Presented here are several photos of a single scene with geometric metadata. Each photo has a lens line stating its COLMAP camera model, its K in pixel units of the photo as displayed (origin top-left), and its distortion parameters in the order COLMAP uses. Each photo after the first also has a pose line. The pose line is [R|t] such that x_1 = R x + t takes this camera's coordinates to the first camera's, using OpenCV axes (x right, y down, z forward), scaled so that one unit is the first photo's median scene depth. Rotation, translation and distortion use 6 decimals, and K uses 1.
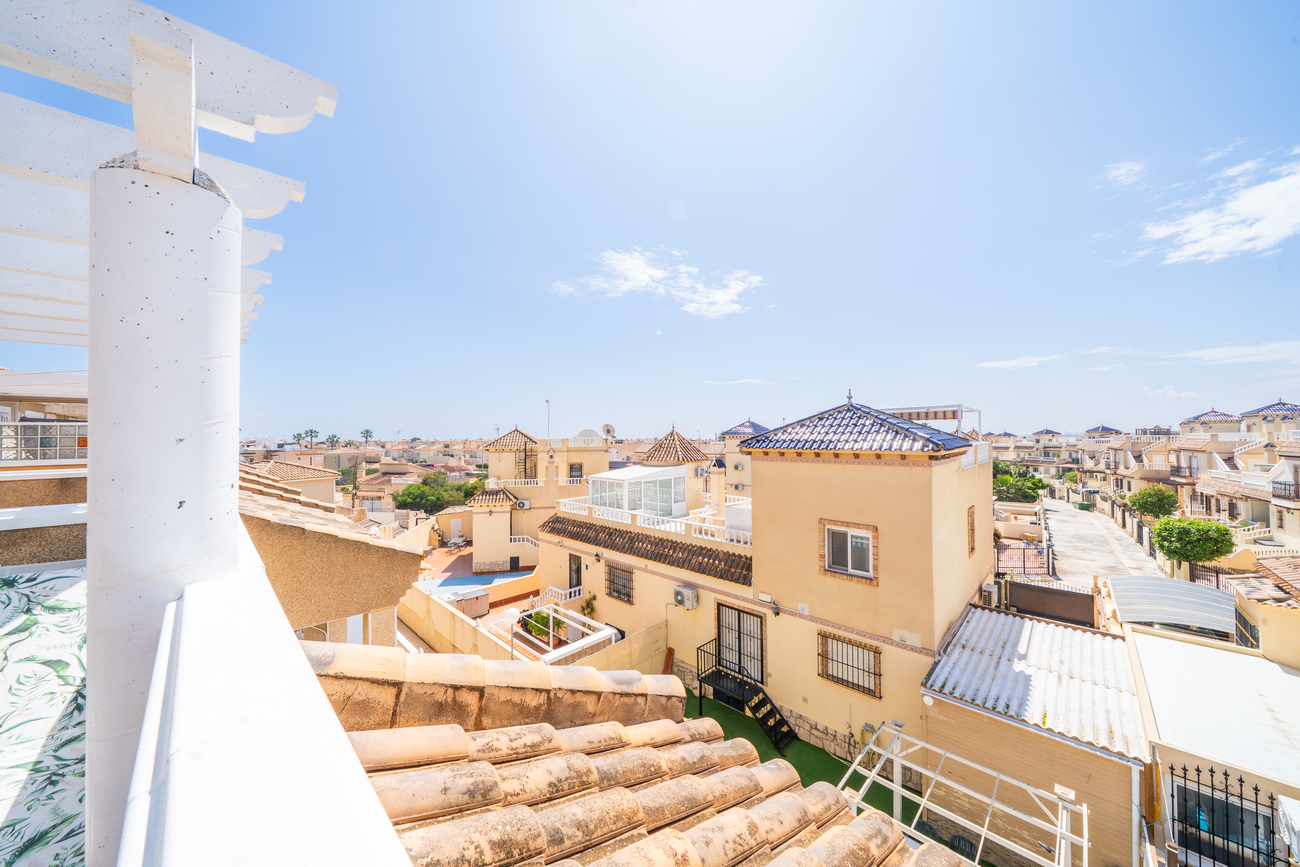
lens RADIAL K [[445.8, 0, 648.6], [0, 445.8, 426.7], [0, 0, 1]] dist [-0.007322, -0.000144]
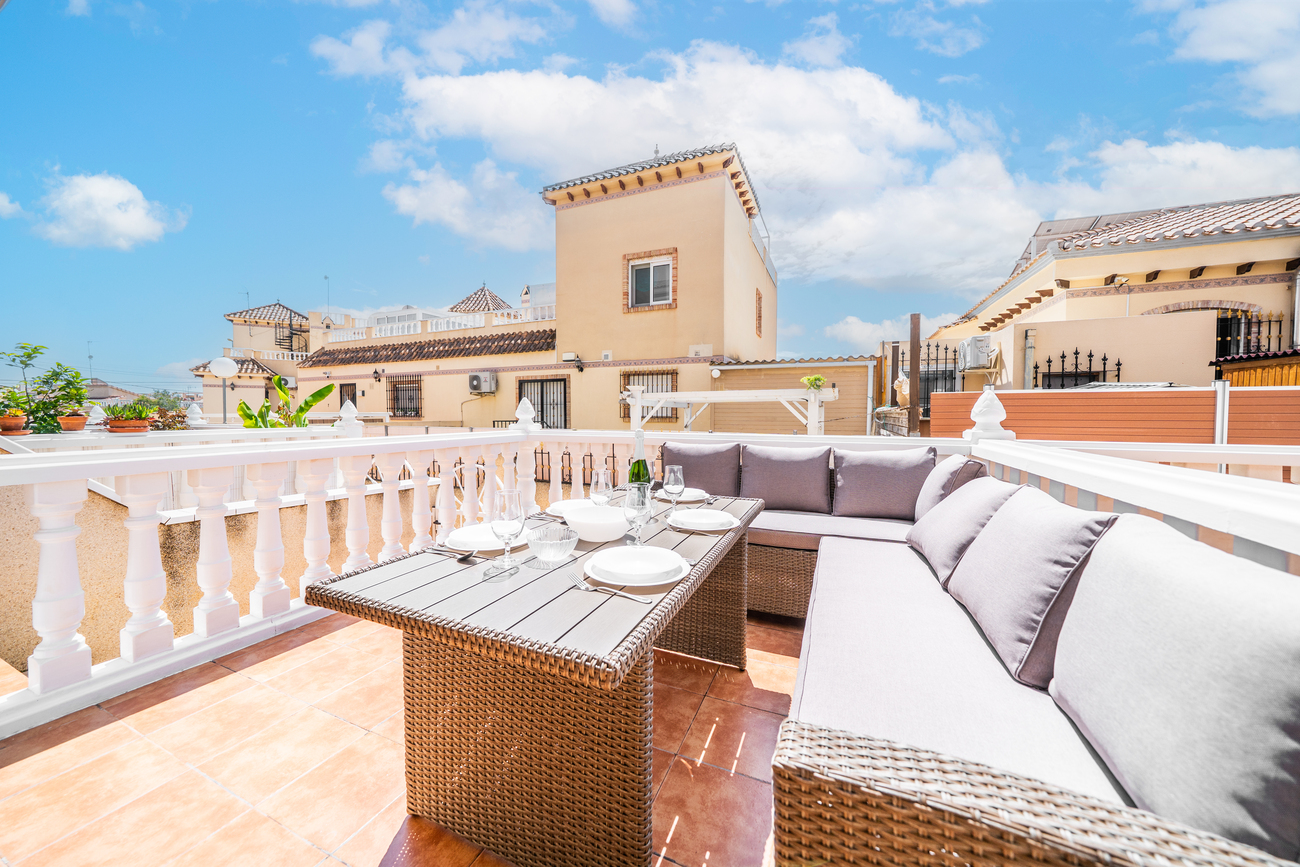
lens RADIAL K [[445.8, 0, 650.7], [0, 445.8, 427.2], [0, 0, 1]] dist [-0.007322, -0.000144]
pose [[0.931151, -0.000825, 0.364634, 0.074892], [-0.016813, 0.998837, 0.045196, 0.446708], [-0.364247, -0.048215, 0.930053, 0.059833]]
